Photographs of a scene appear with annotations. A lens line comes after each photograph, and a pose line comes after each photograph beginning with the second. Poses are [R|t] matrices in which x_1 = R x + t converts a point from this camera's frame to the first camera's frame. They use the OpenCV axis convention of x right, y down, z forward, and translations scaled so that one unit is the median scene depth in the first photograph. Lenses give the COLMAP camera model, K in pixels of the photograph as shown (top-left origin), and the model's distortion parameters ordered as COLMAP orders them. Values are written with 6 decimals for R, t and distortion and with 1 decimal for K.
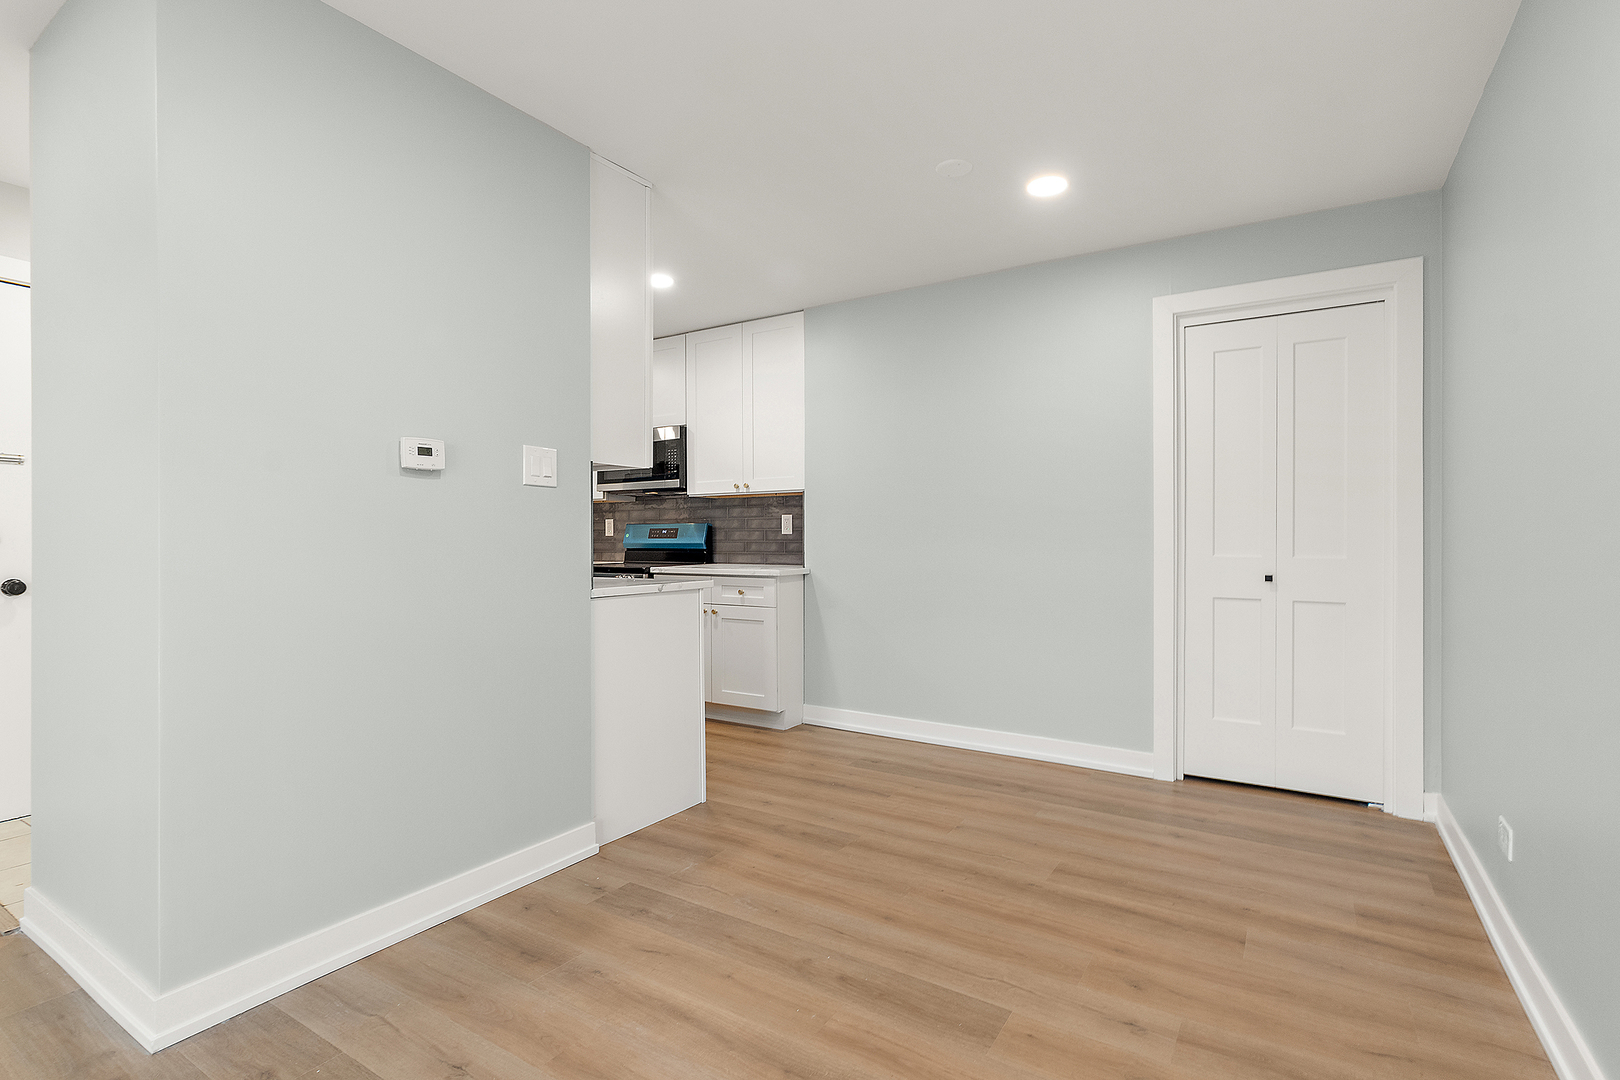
lens RADIAL K [[756.7, 0, 816.9], [0, 756.7, 544.9], [0, 0, 1]] dist [0.002754, -0.001298]
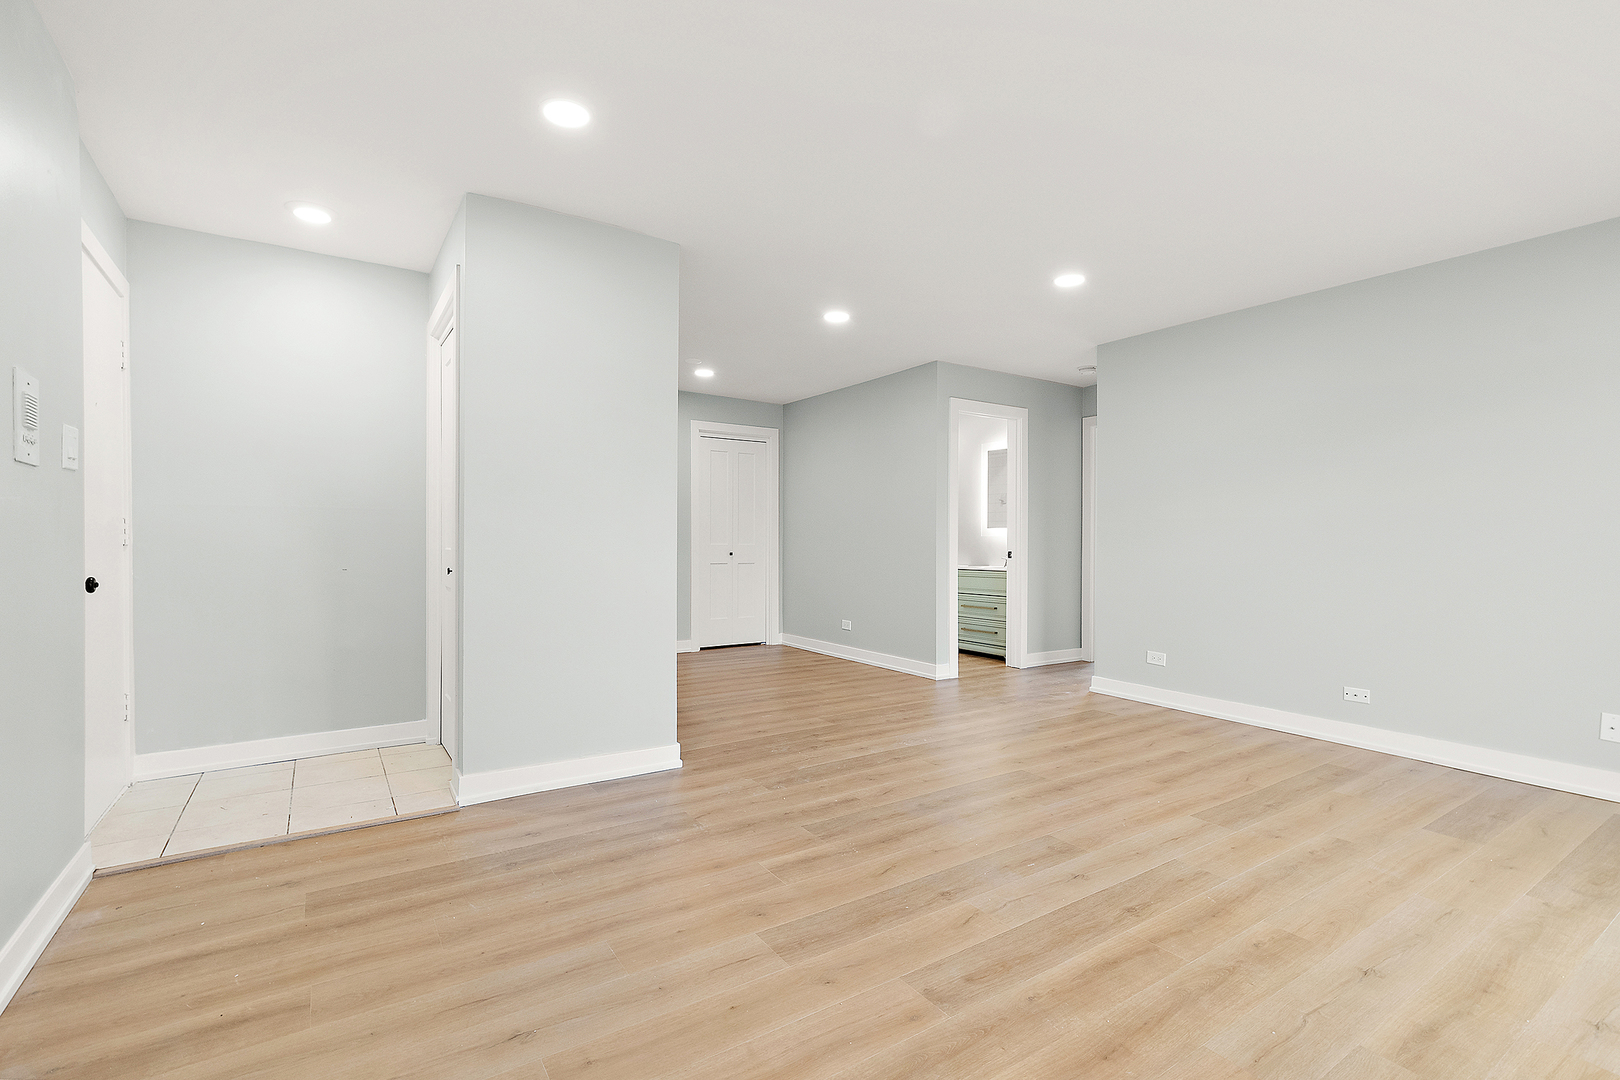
lens RADIAL K [[729.2, 0, 803.6], [0, 729.2, 536.8], [0, 0, 1]] dist [0.001122, 0.000224]
pose [[0.410512, 0.004960, 0.911842, -1.506453], [0.004626, 0.999961, -0.007522, 0.011454], [-0.911844, 0.007306, 0.410473, -0.114037]]
